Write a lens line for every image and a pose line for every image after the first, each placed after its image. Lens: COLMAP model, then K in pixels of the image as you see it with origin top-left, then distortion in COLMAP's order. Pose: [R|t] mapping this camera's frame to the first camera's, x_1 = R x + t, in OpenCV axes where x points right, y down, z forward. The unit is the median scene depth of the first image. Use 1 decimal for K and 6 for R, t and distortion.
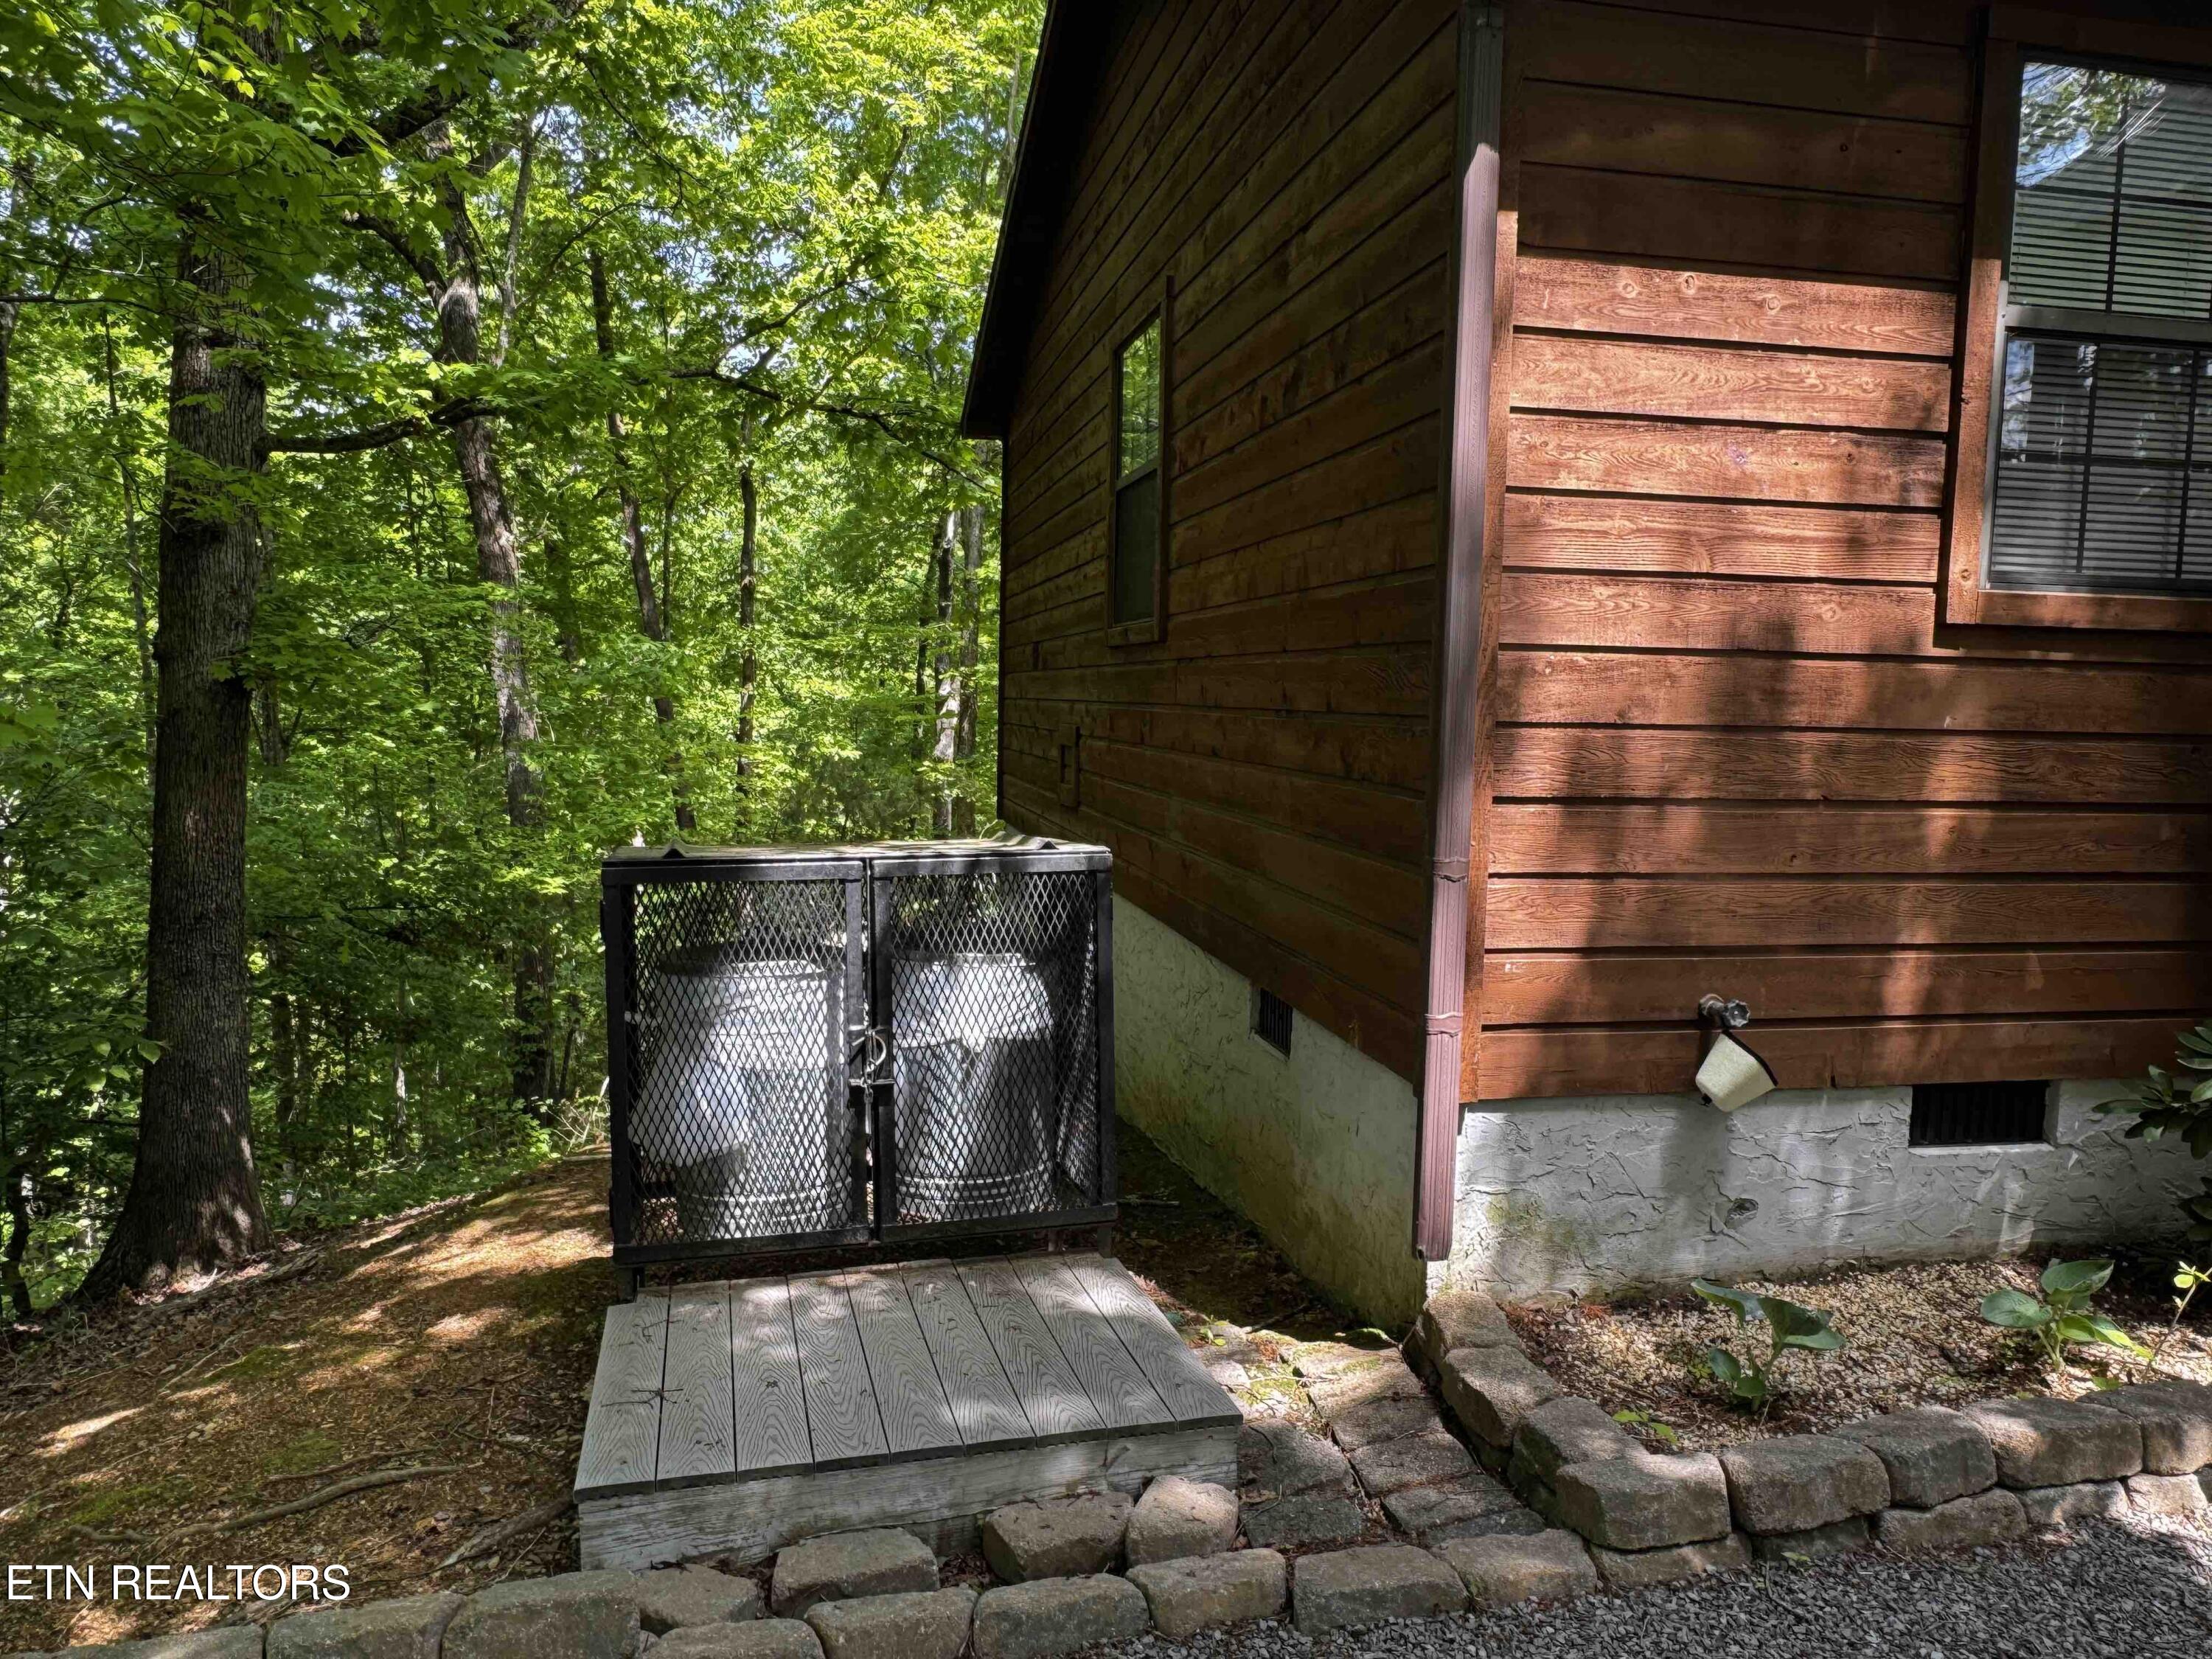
lens RADIAL K [[1608.6, 0, 1106.0], [0, 1608.6, 829.5], [0, 0, 1]] dist [-0.000230, -0.002062]
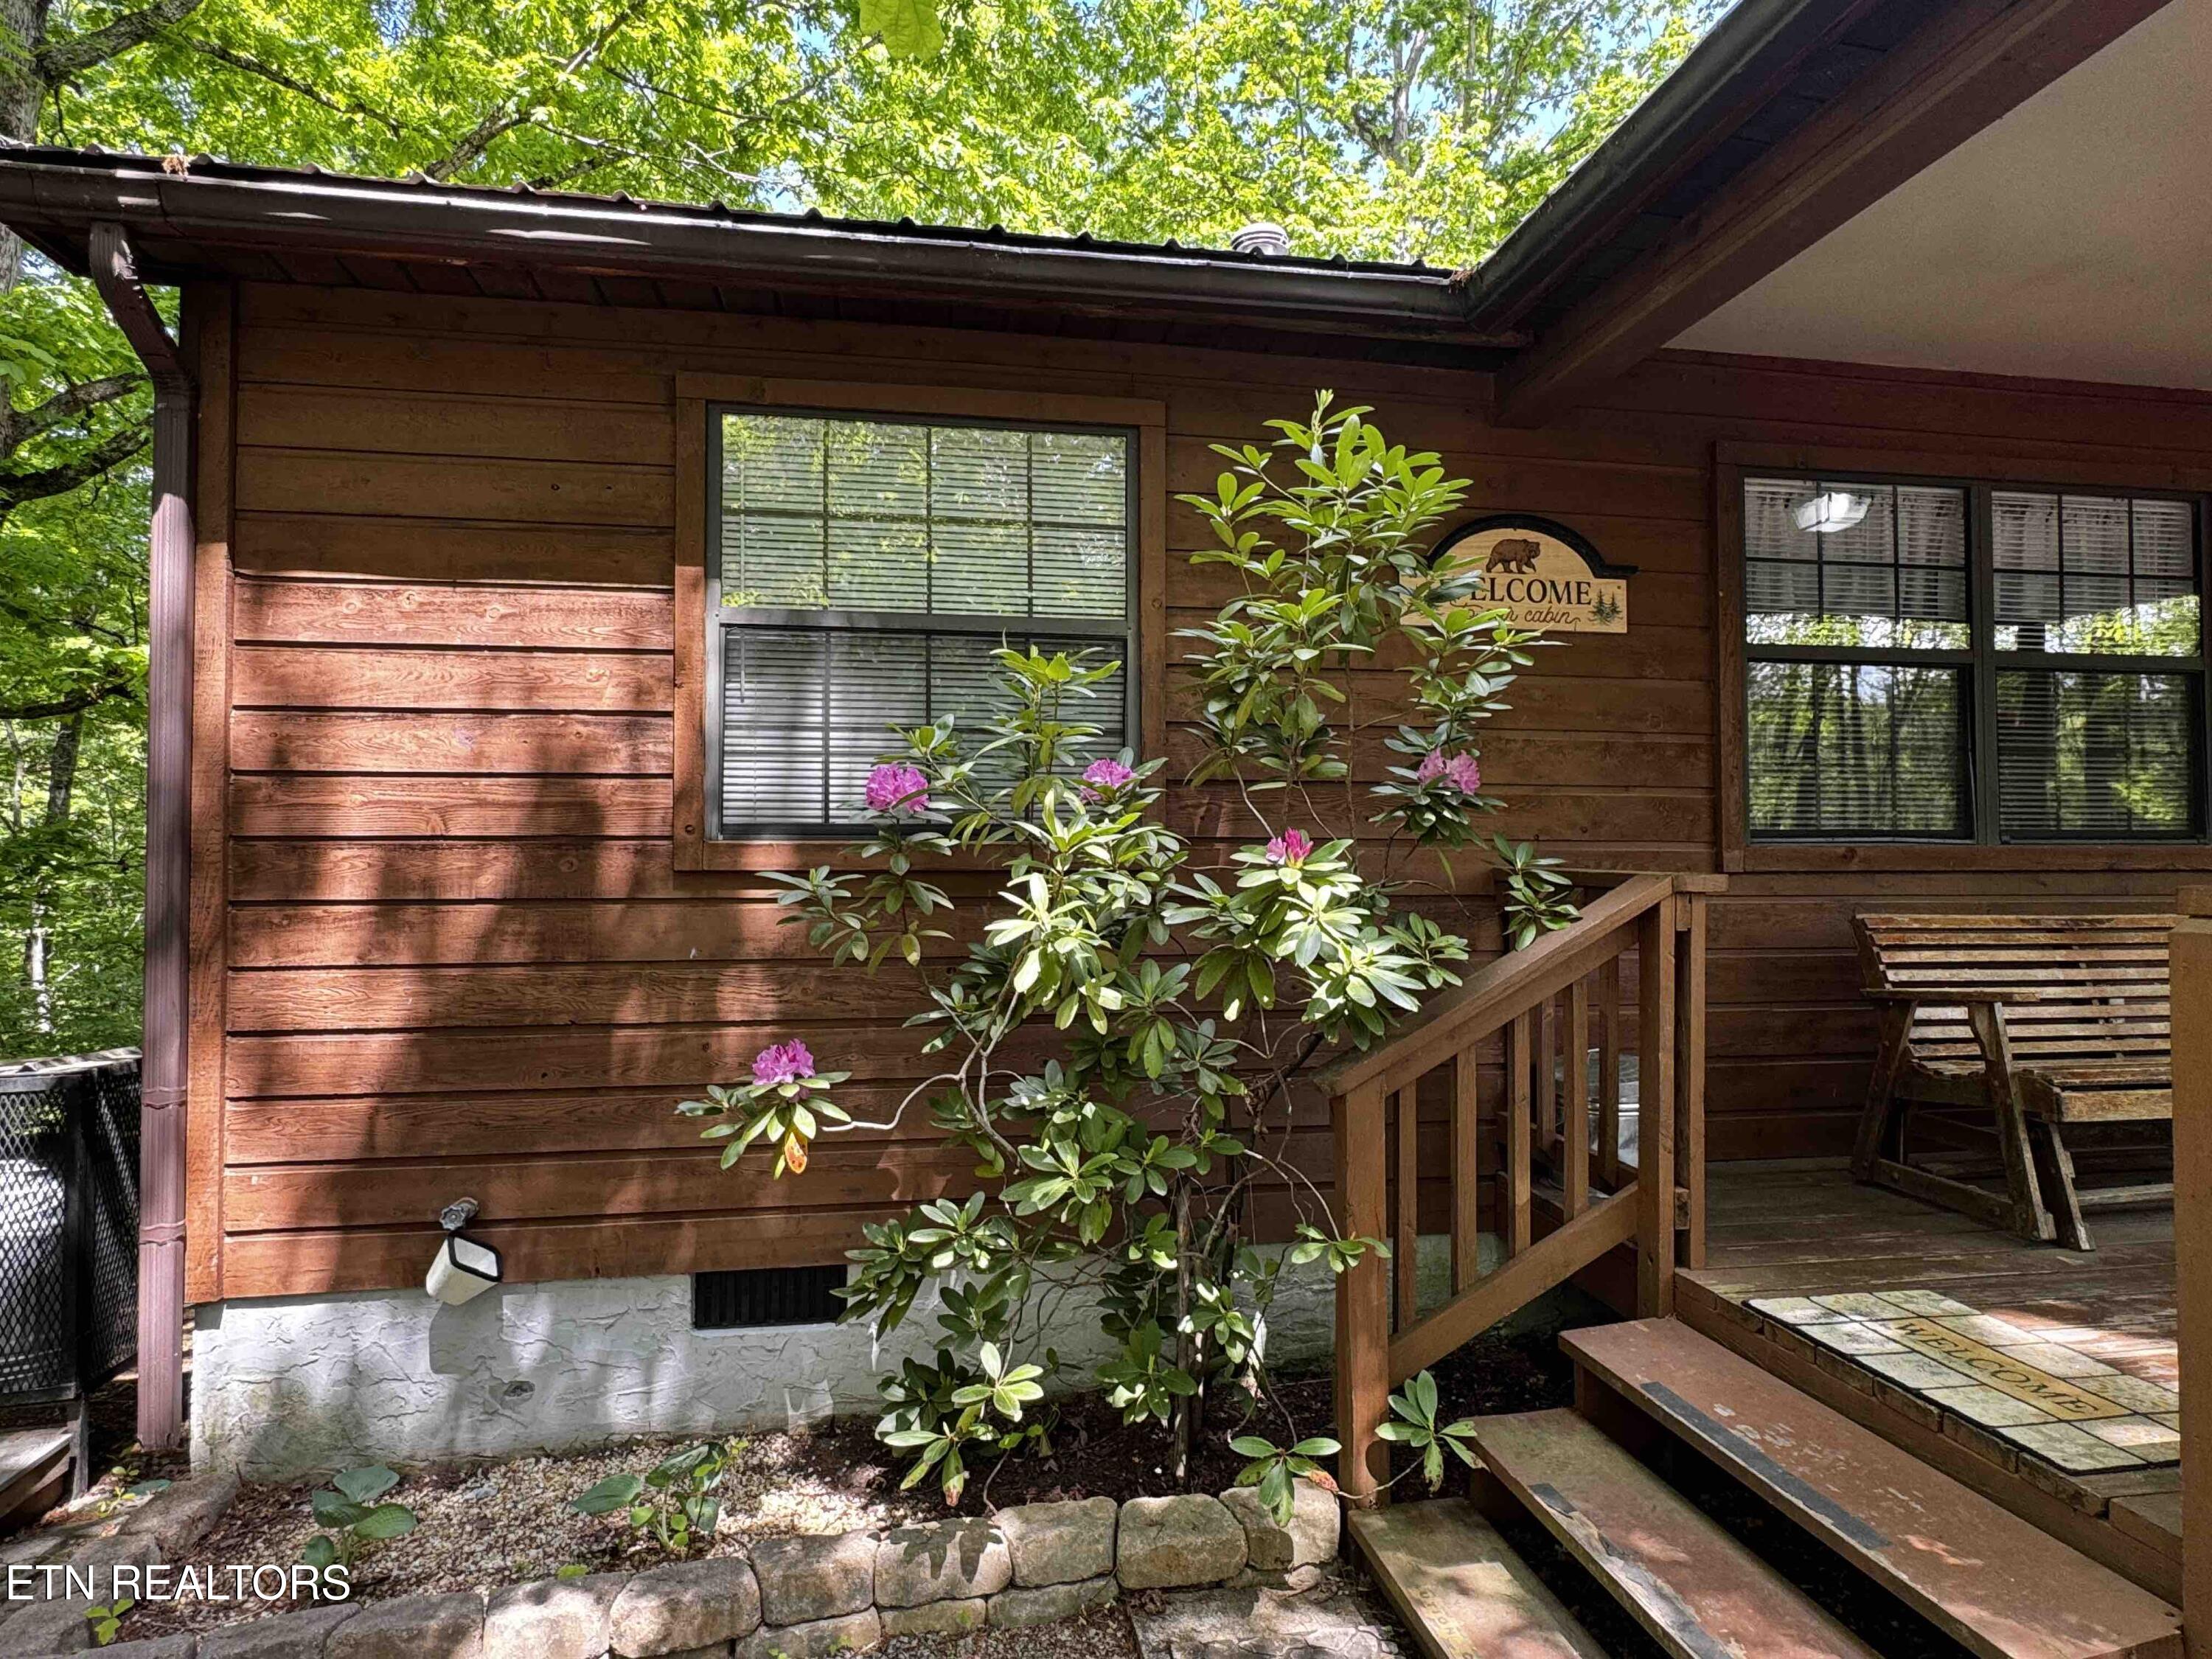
lens RADIAL K [[1275.9, 0, 1105.6], [0, 1275.9, 815.1], [0, 0, 1]] dist [-0.004449, -0.000991]
pose [[0.999137, -0.025862, -0.032491, 0.871187], [0.021693, 0.992210, -0.122675, -0.047351], [0.035410, 0.121864, 0.991915, 0.082328]]
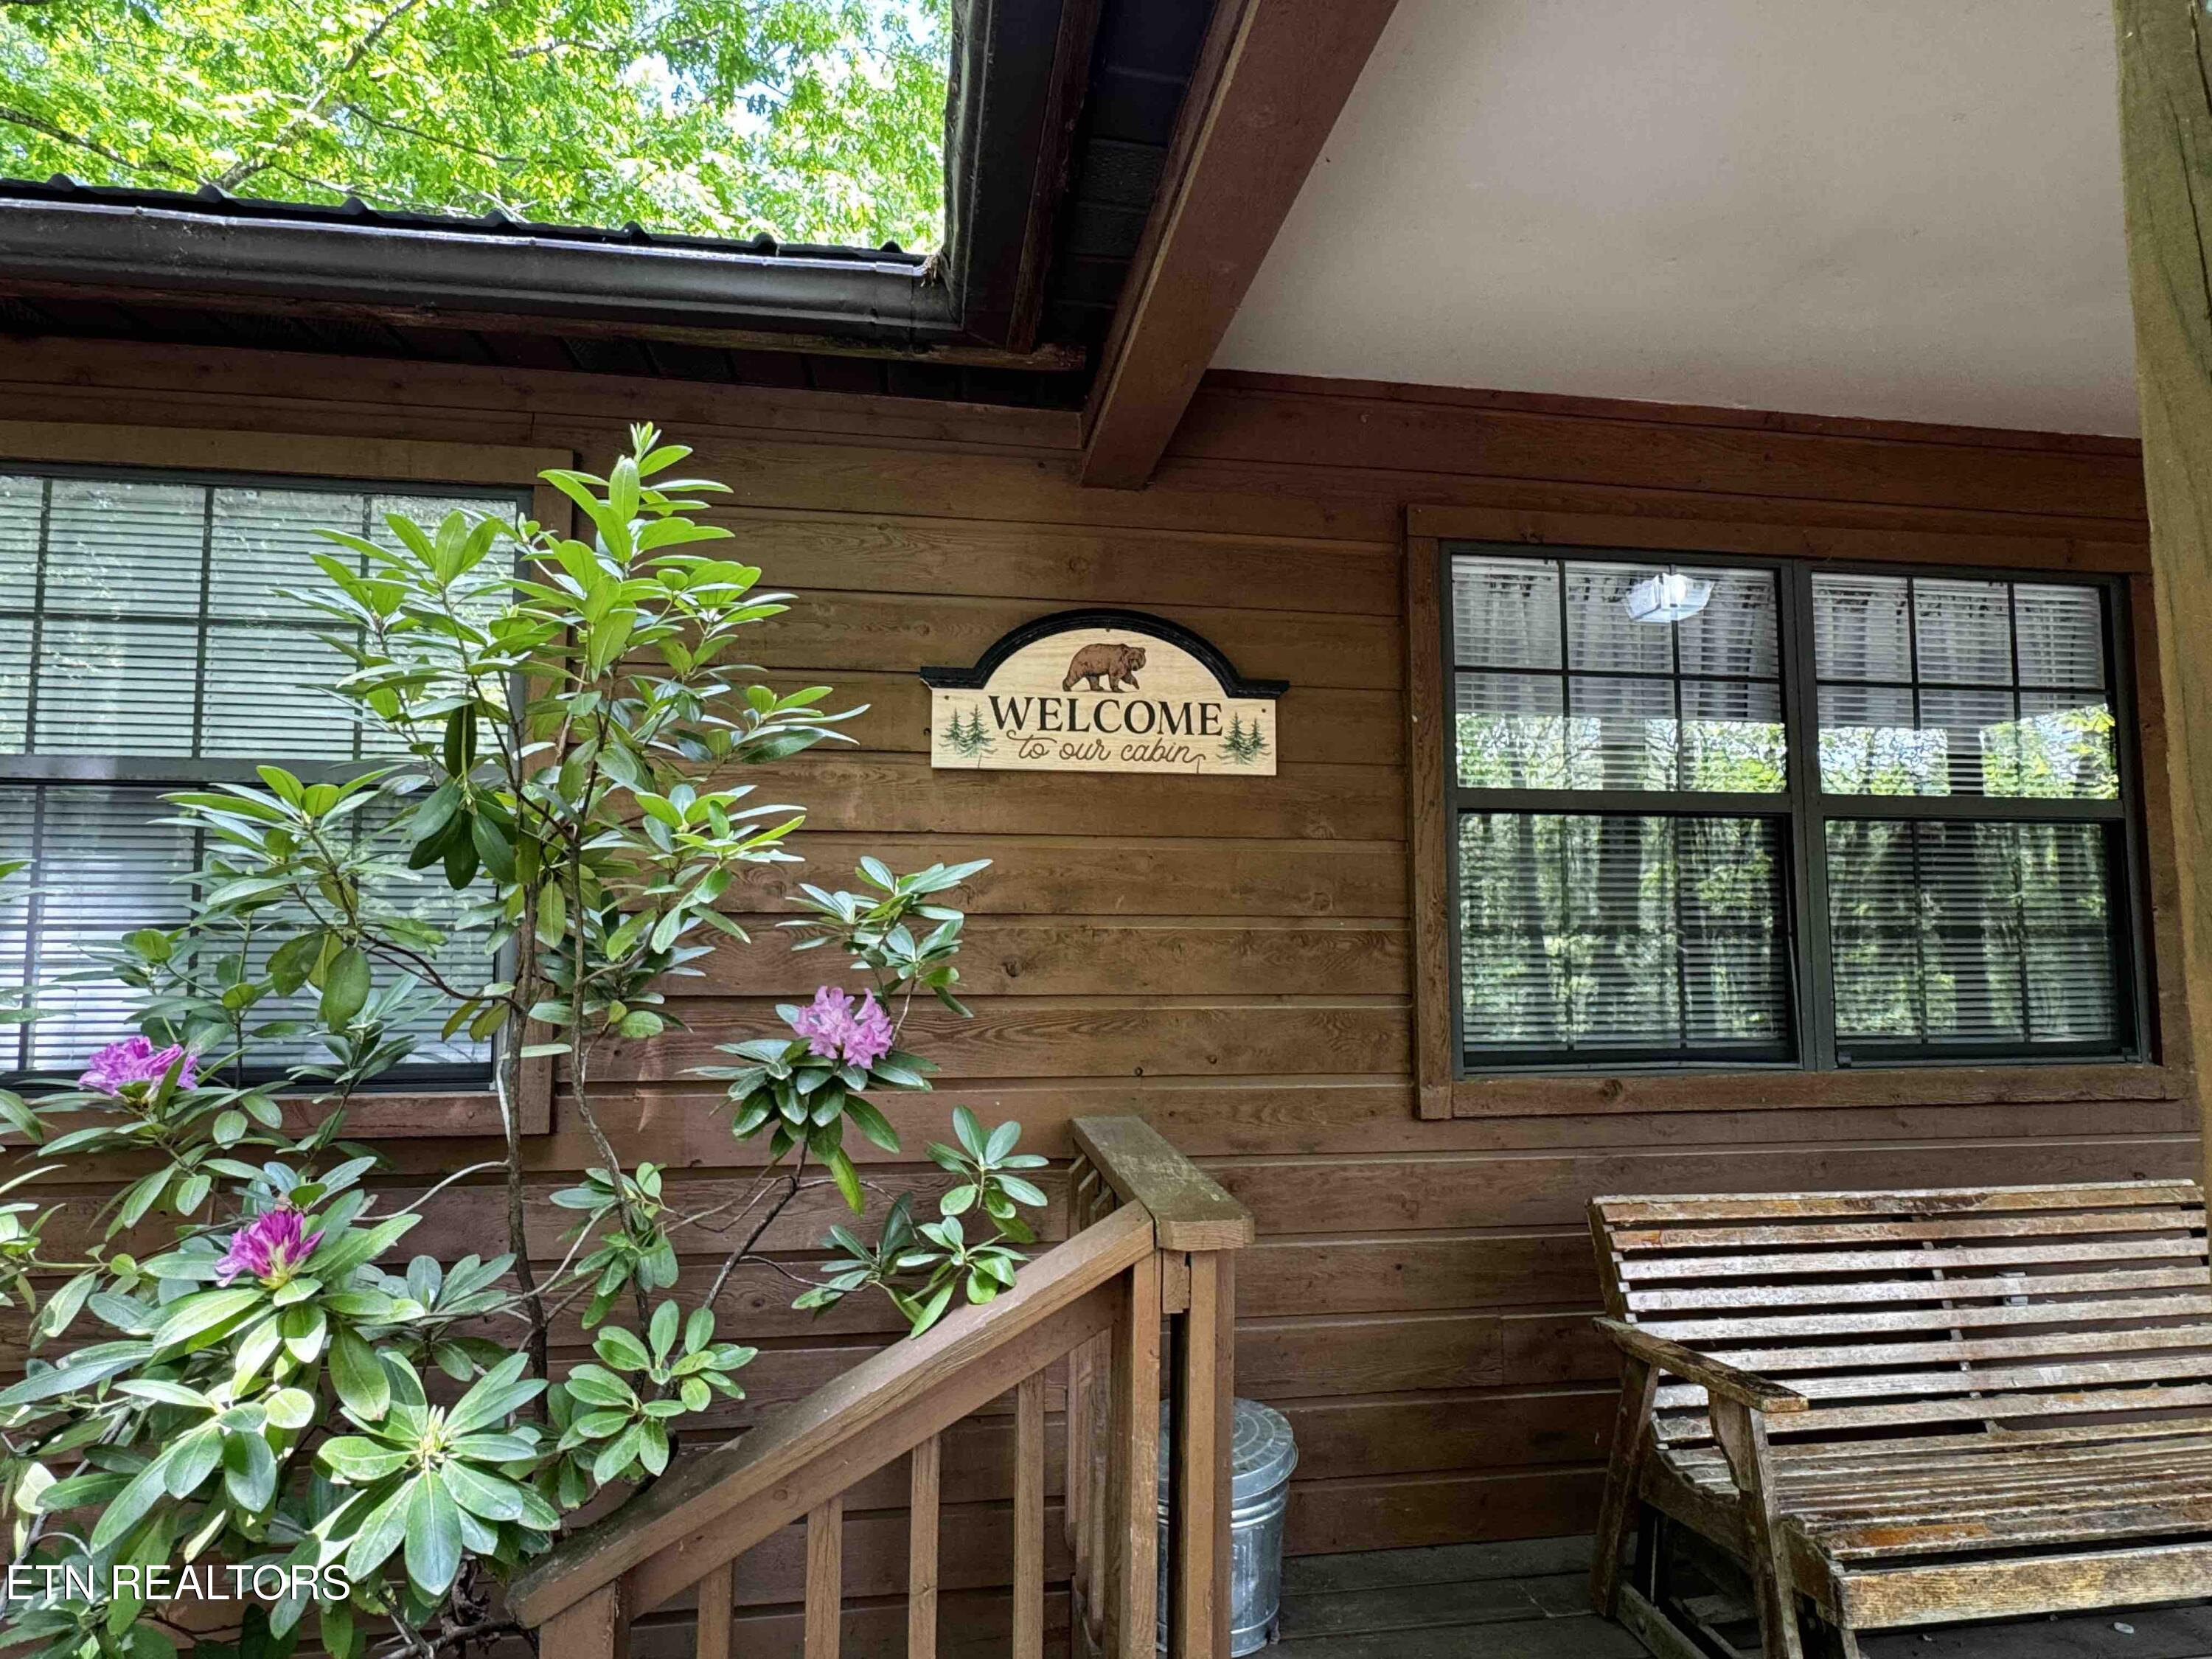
lens RADIAL K [[1275.9, 0, 1105.6], [0, 1275.9, 815.1], [0, 0, 1]] dist [-0.004449, -0.000991]
pose [[0.998677, -0.026974, -0.043779, 1.203284], [0.018726, 0.983687, -0.178909, -0.162811], [0.047891, 0.177852, 0.982891, 0.394898]]
